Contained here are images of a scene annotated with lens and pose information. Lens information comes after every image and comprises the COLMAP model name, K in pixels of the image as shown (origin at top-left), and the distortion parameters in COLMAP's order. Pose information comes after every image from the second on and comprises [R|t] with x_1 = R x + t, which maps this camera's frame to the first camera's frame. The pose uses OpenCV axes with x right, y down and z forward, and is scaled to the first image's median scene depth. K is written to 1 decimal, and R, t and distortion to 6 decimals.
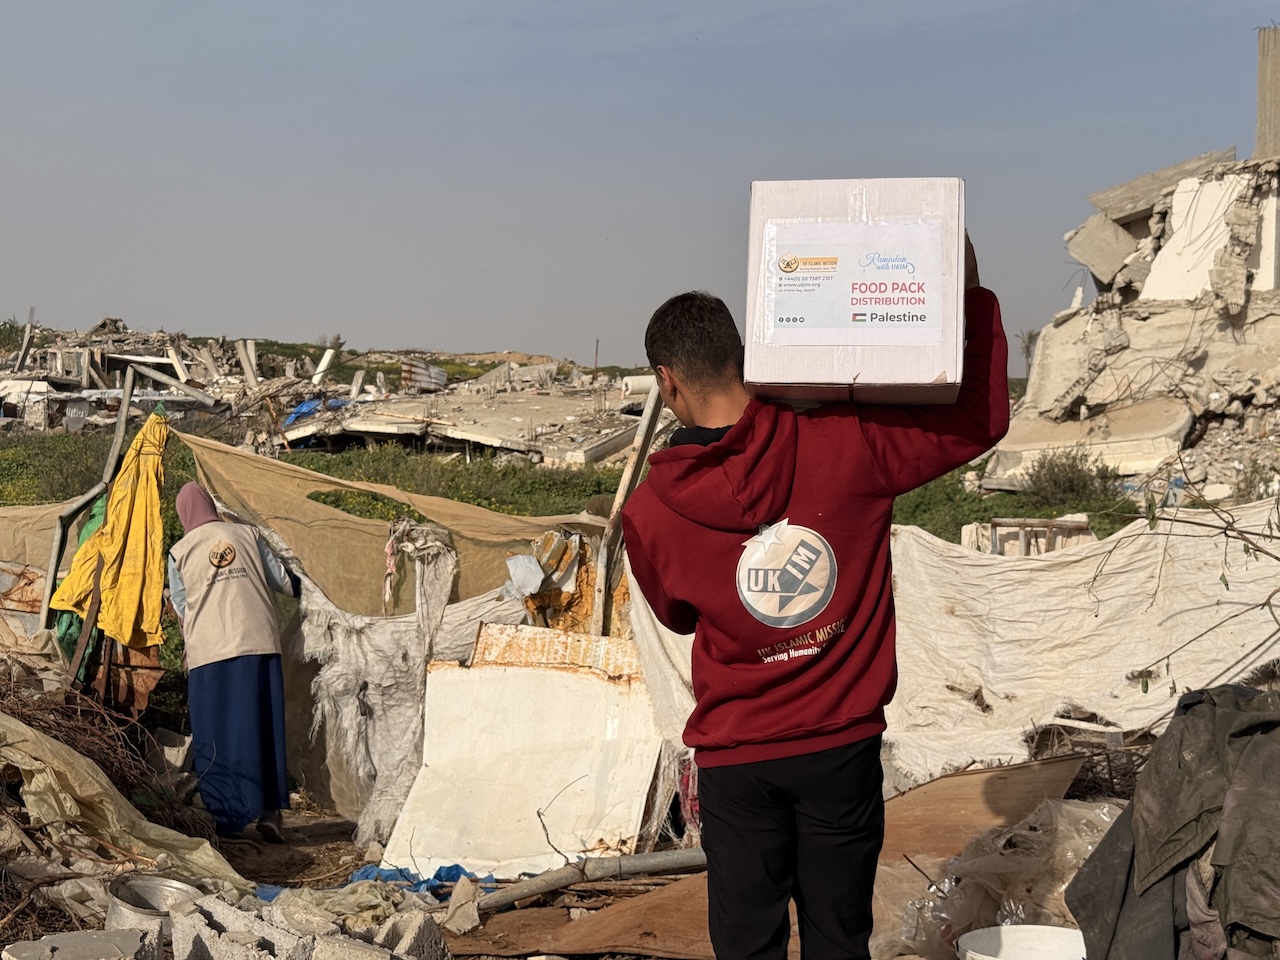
lens RADIAL K [[1838.1, 0, 662.5], [0, 1838.1, 474.7], [0, 0, 1]] dist [0.179893, -0.119874]
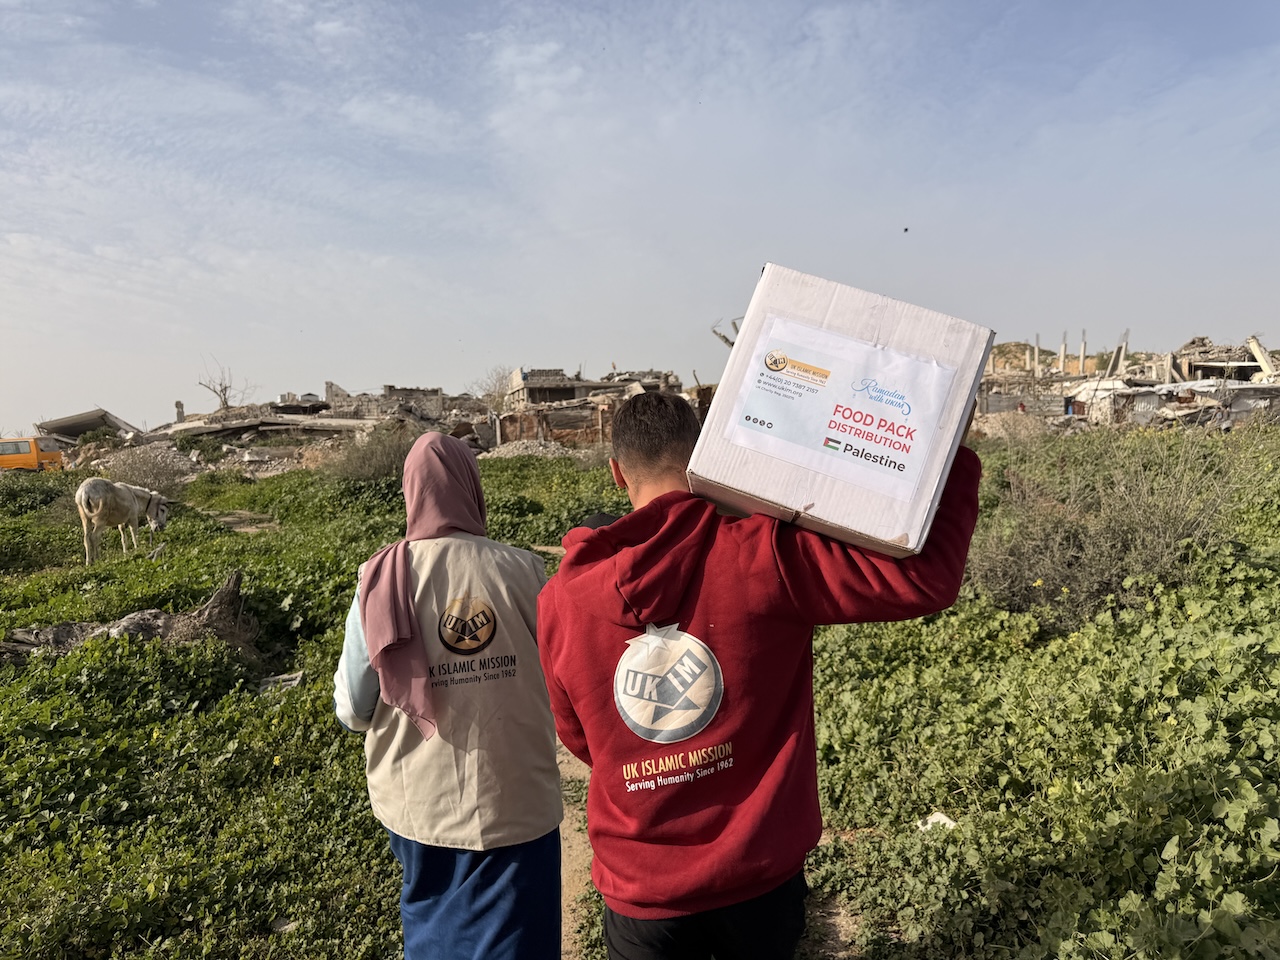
lens RADIAL K [[922.9, 0, 637.9], [0, 922.9, 491.3], [0, 0, 1]] dist [0.001280, -0.008078]
pose [[0.664572, 0.012828, -0.747114, -0.177787], [0.018403, 0.999268, 0.033527, -0.013804], [0.746998, -0.036031, 0.663849, 0.665224]]
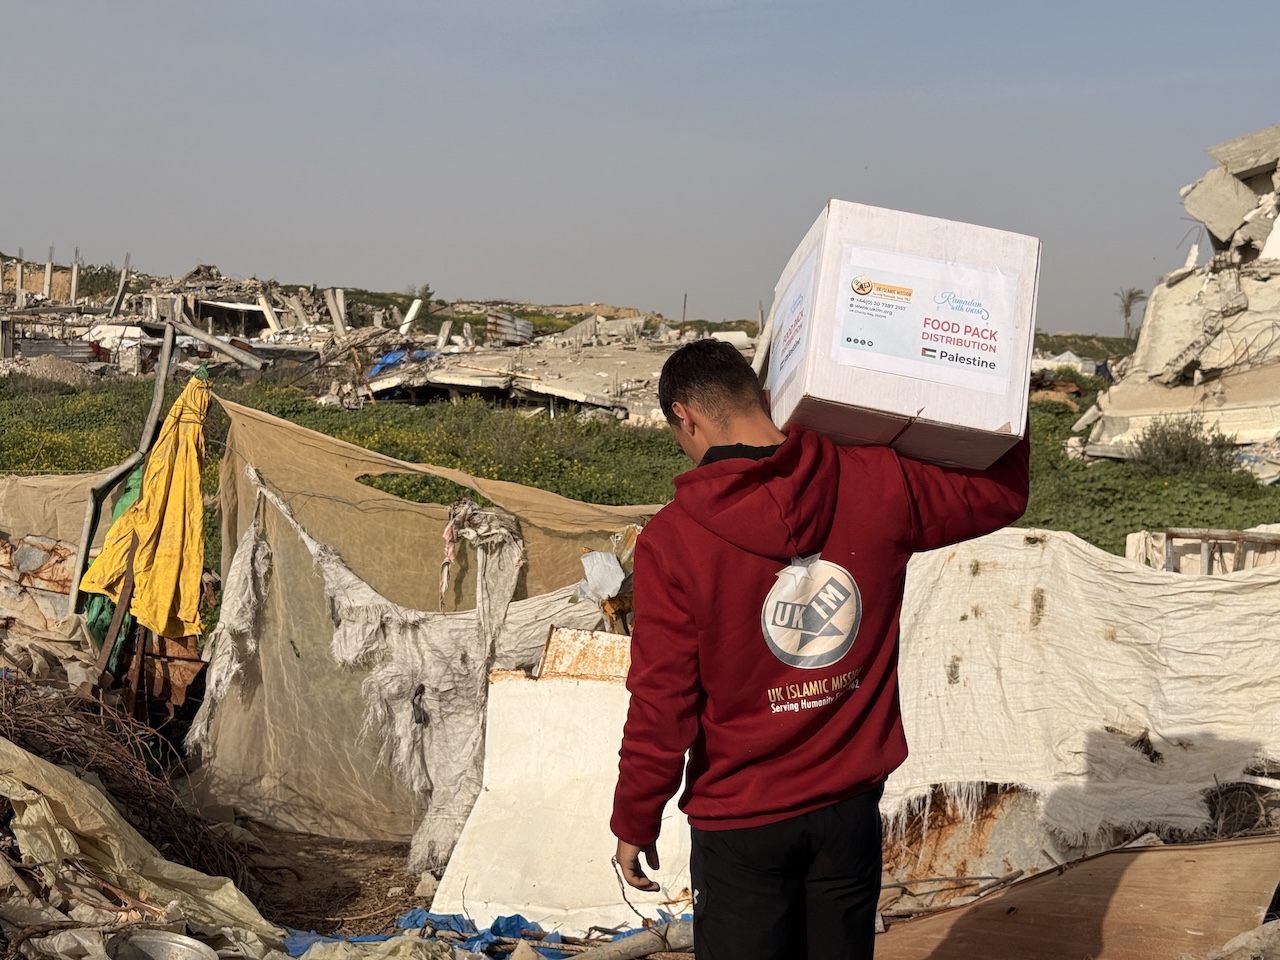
lens RADIAL K [[1840.5, 0, 640.0], [0, 1840.5, 480.0], [0, 0, 1]] dist [0.177962, -0.110697]
pose [[0.998113, 0.020819, -0.057767, -0.001013], [-0.019199, 0.999410, 0.028466, -0.001888], [0.058325, -0.027303, 0.997924, 0.017492]]
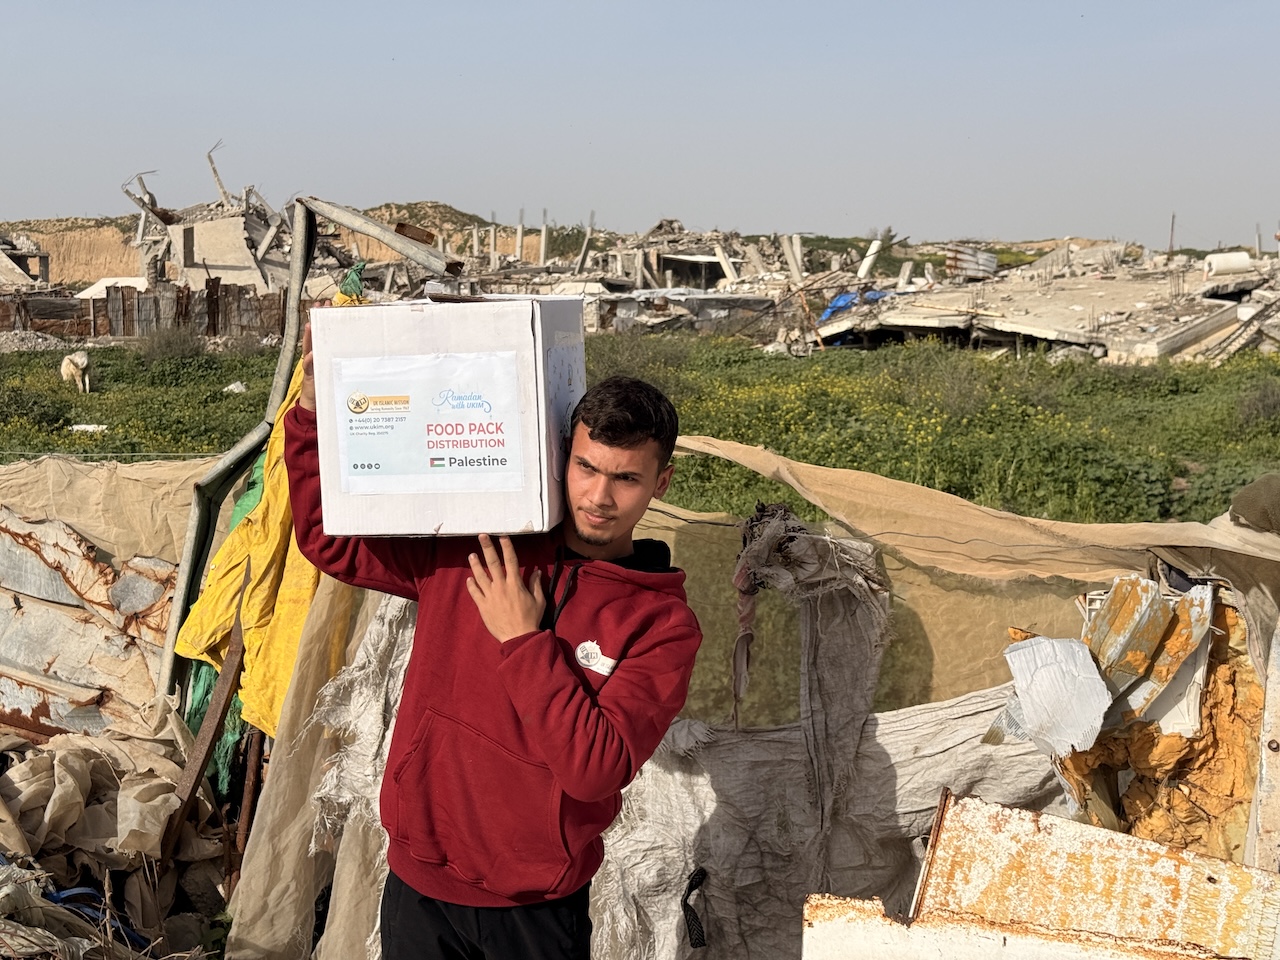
lens RADIAL K [[1840.5, 0, 640.0], [0, 1840.5, 480.0], [0, 0, 1]] dist [0.177962, -0.110697]
pose [[0.952273, 0.008631, -0.305127, -0.005141], [0.009506, 0.998277, 0.057908, -0.001340], [0.305101, -0.058045, 0.950550, 0.078484]]
